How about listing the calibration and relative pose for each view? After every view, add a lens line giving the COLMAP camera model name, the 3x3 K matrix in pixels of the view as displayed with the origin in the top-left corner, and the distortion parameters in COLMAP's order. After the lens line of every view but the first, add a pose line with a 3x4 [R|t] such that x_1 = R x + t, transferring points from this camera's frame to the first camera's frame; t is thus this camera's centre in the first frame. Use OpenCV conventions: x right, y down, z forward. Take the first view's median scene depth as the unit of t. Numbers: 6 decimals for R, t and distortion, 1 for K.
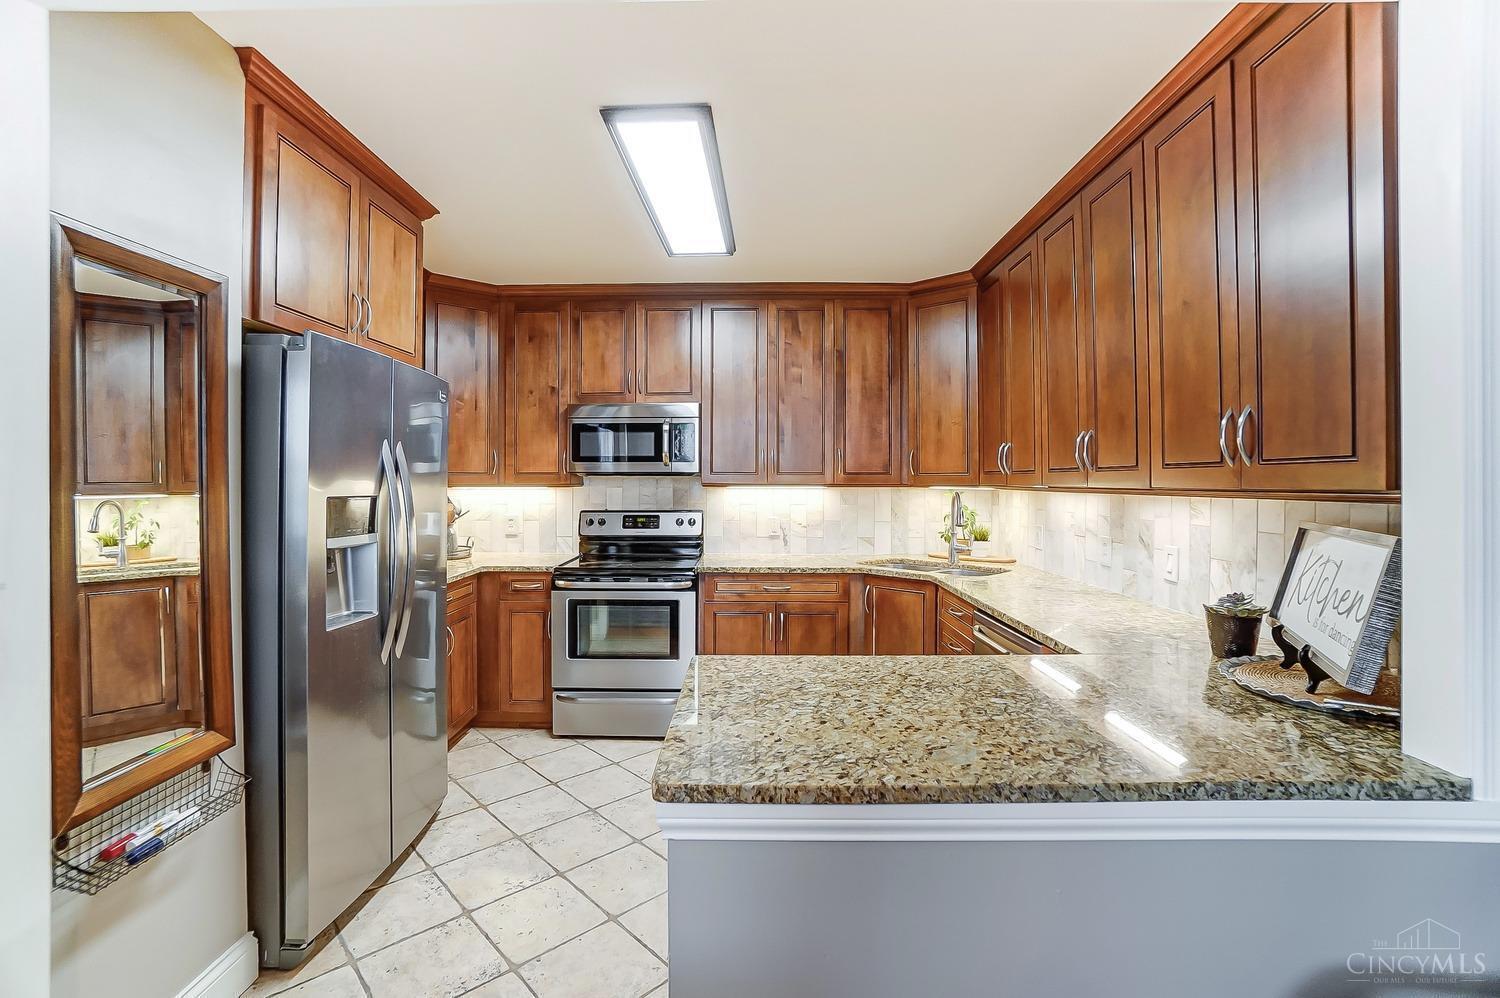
lens RADIAL K [[658.7, 0, 750.7], [0, 658.7, 476.9], [0, 0, 1]] dist [-0.041257, 0.000288]
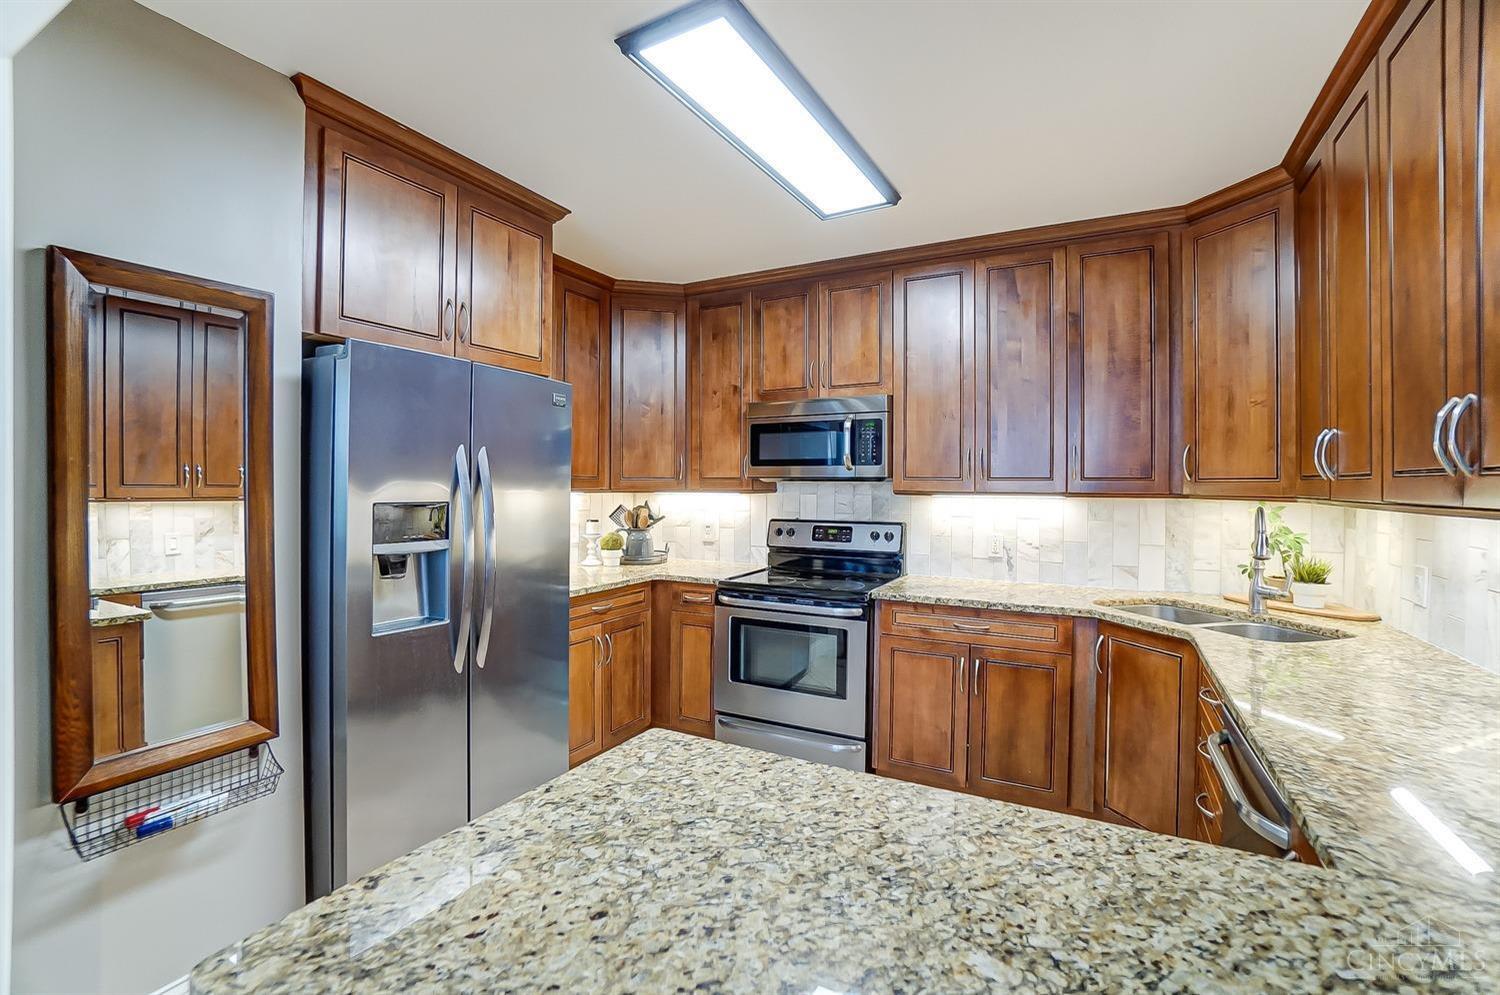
lens RADIAL K [[661.1, 0, 748.8], [0, 661.1, 483.7], [0, 0, 1]] dist [-0.067340, 0.028354]
pose [[0.882508, 0.003985, -0.470281, 0.163681], [-0.002369, 0.999989, 0.004029, -0.001950], [0.470292, -0.002441, 0.882507, 0.188879]]
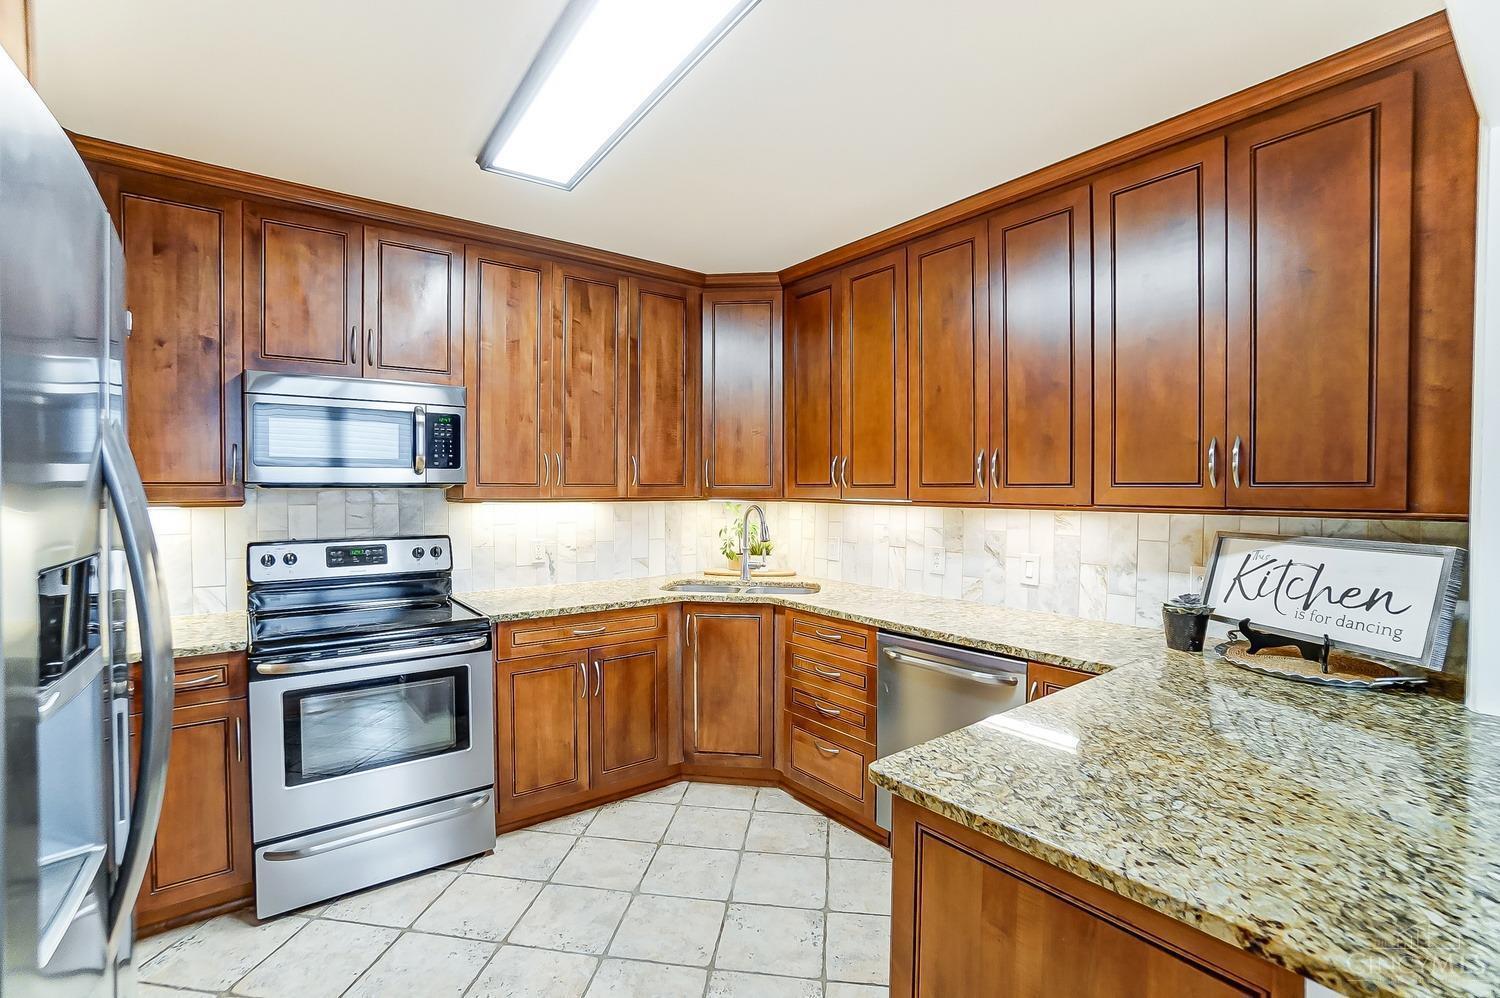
lens RADIAL K [[658.9, 0, 741.2], [0, 658.9, 498.8], [0, 0, 1]] dist [-0.063420, 0.024054]
pose [[0.797961, -0.009486, 0.602634, -0.276199], [-0.005034, 0.999736, 0.022403, -0.007760], [-0.602688, -0.020911, 0.797703, 0.256372]]
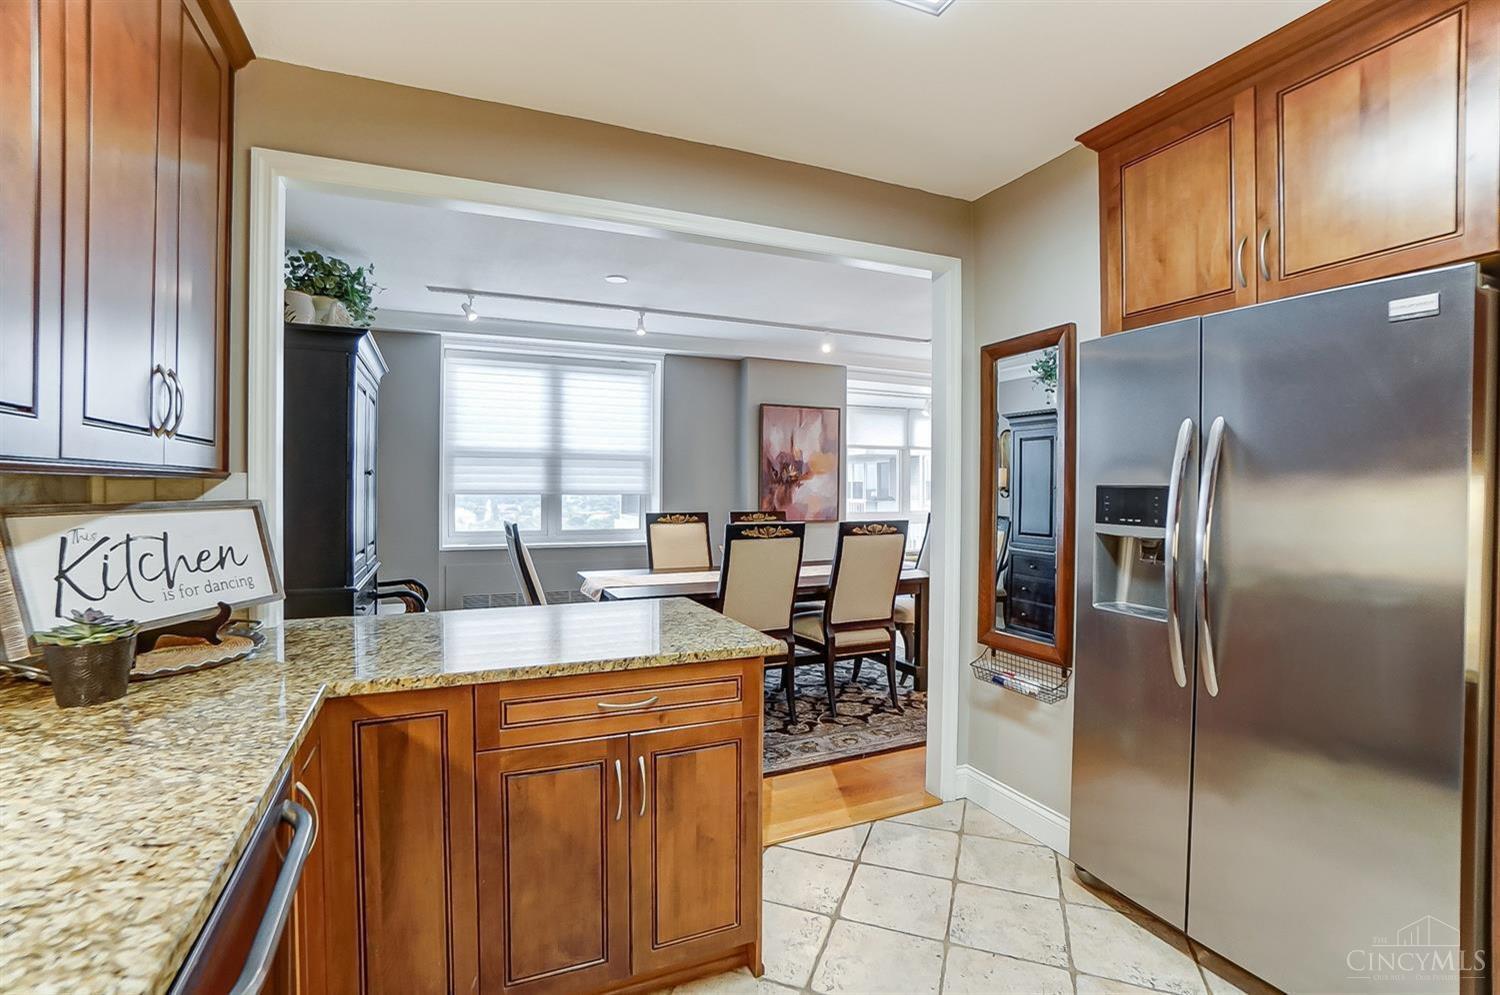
lens RADIAL K [[680.9, 0, 751.6], [0, 680.9, 465.3], [0, 0, 1]] dist [-0.066536, 0.026779]
pose [[-0.910873, -0.018758, -0.412261, 0.179317], [-0.004113, 0.999329, -0.036383, 0.019780], [0.412667, -0.031444, -0.910339, 0.901682]]
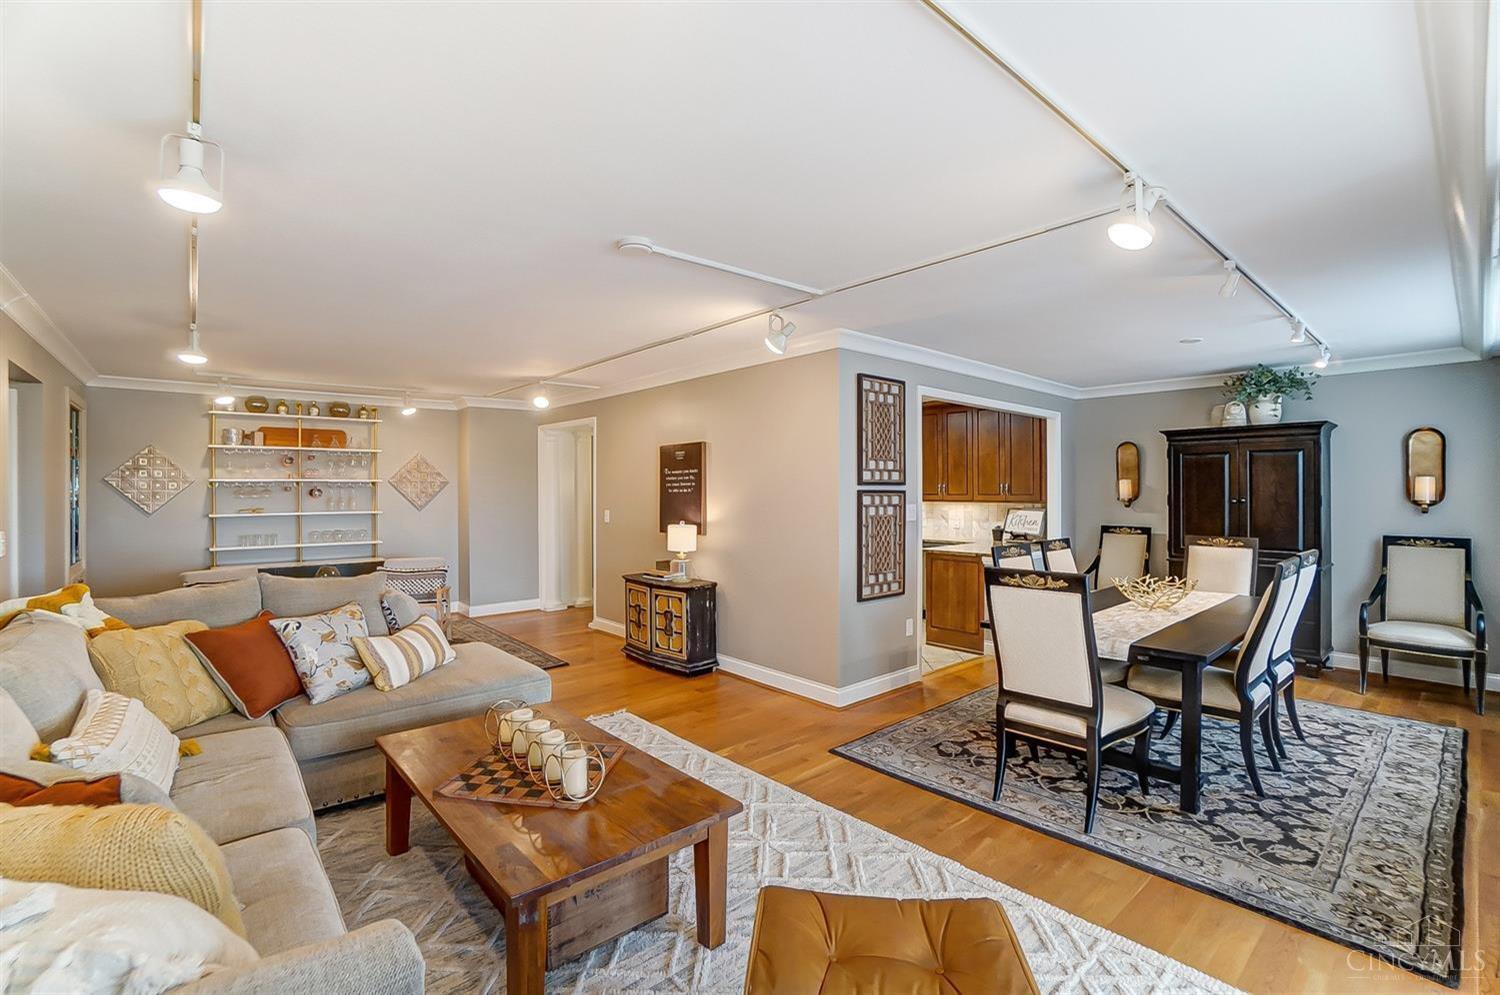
lens RADIAL K [[658.9, 0, 741.2], [0, 658.9, 497.3], [0, 0, 1]] dist [-0.063420, 0.024054]
pose [[0.758269, -0.008537, 0.651886, -1.488283], [-0.003604, 0.999844, 0.017286, -0.031687], [-0.651932, -0.015457, 0.758120, -0.509072]]
